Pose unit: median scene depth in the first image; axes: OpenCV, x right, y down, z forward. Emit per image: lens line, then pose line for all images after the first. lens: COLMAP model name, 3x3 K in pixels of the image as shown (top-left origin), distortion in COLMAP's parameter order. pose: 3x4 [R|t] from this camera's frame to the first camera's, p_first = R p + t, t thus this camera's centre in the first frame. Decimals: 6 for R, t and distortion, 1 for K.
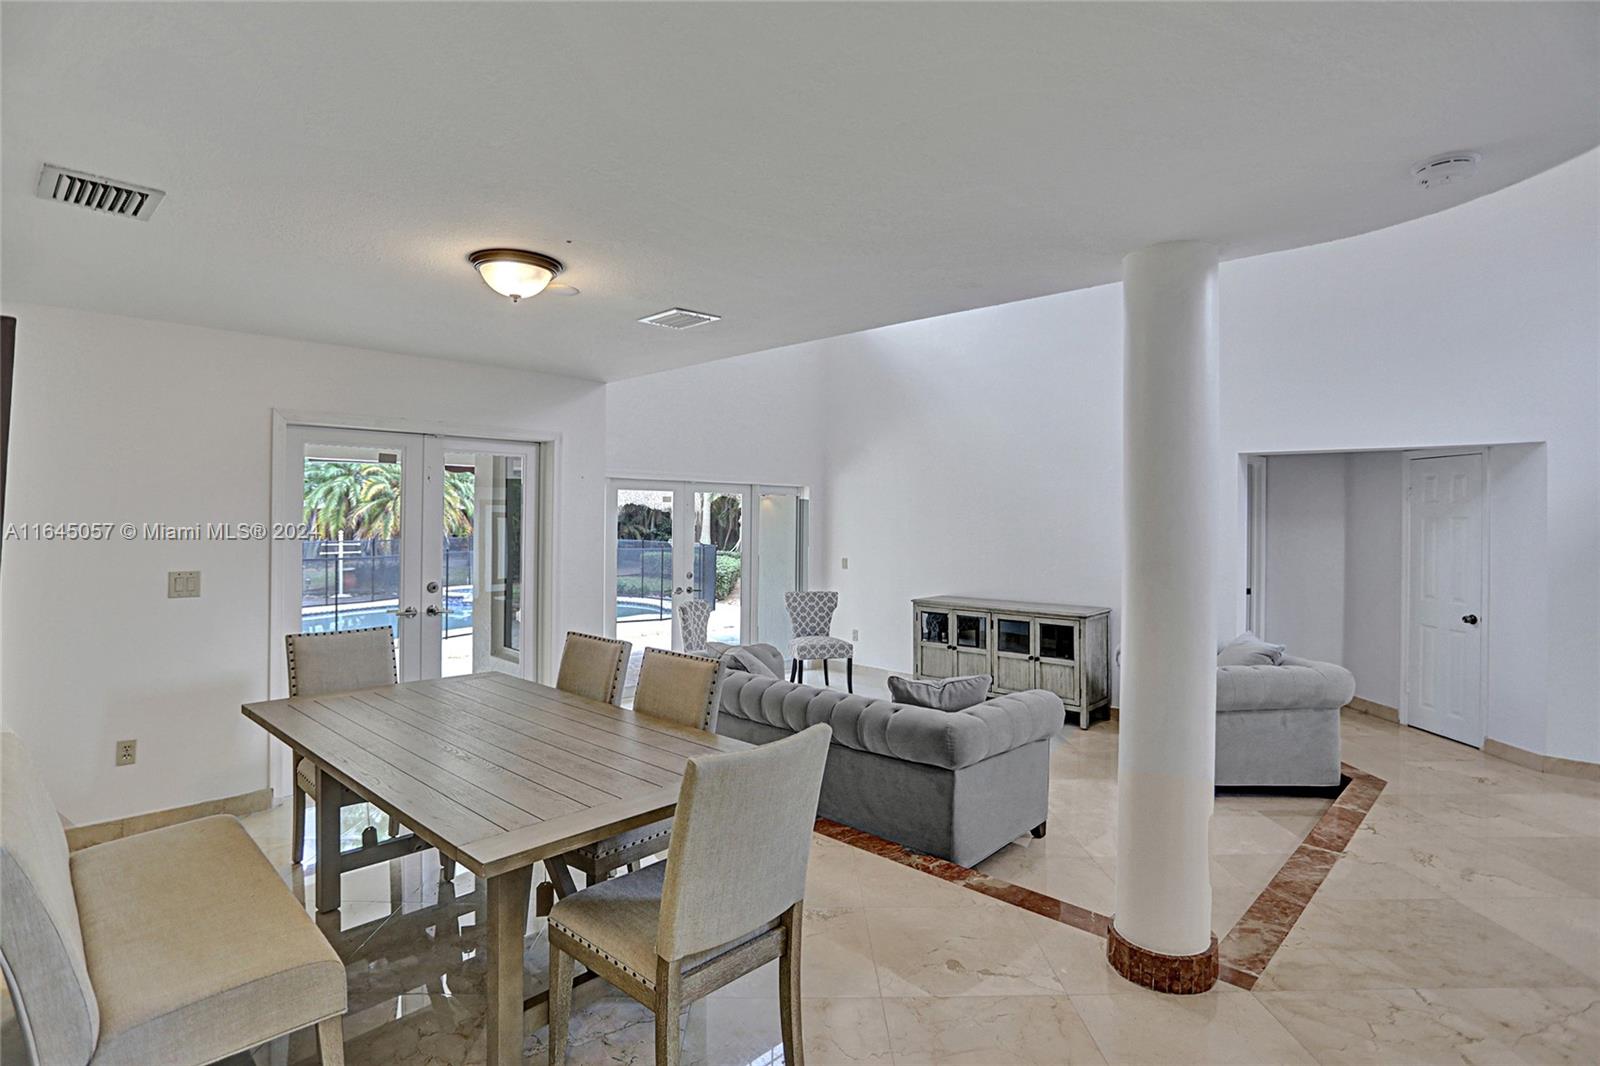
lens RADIAL K [[828.7, 0, 812.0], [0, 828.7, 520.9], [0, 0, 1]] dist [-0.031037, 0.018324]
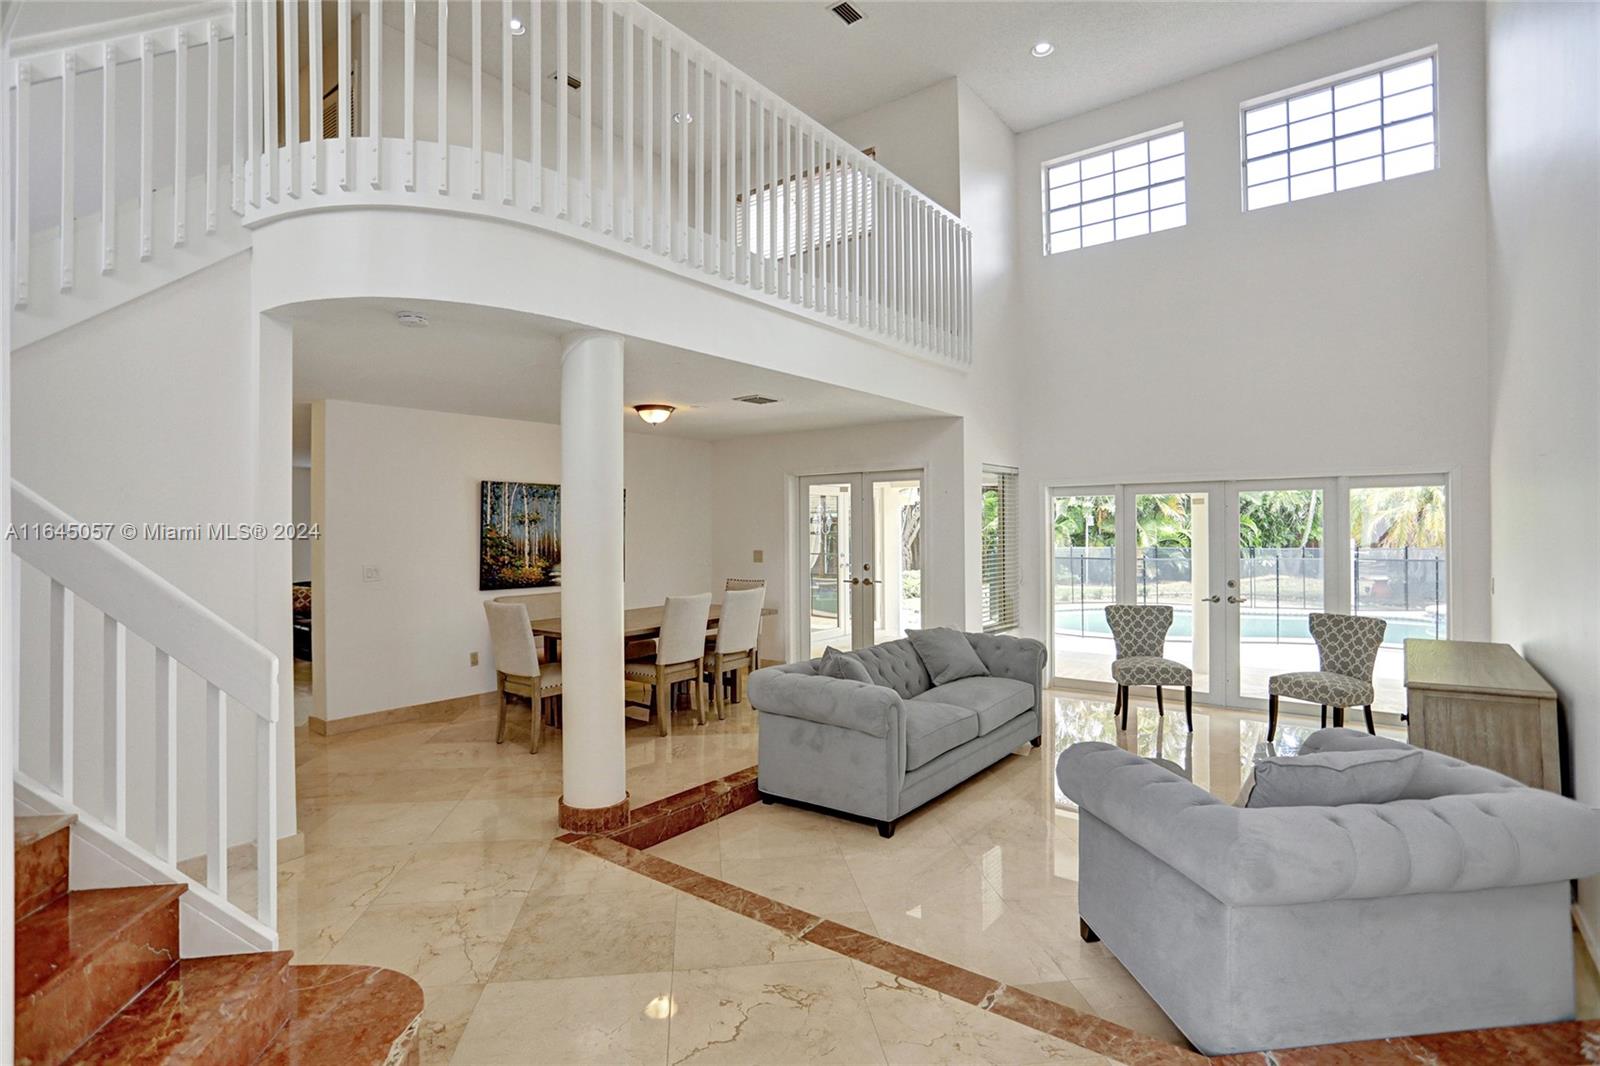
lens RADIAL K [[789.1, 0, 794.8], [0, 789.1, 524.8], [0, 0, 1]] dist [-0.060174, 0.036256]
pose [[0.067557, -0.014800, -0.997606, 1.407813], [0.005618, 0.999880, -0.014453, 0.021149], [0.997700, -0.004628, 0.067632, 0.954997]]
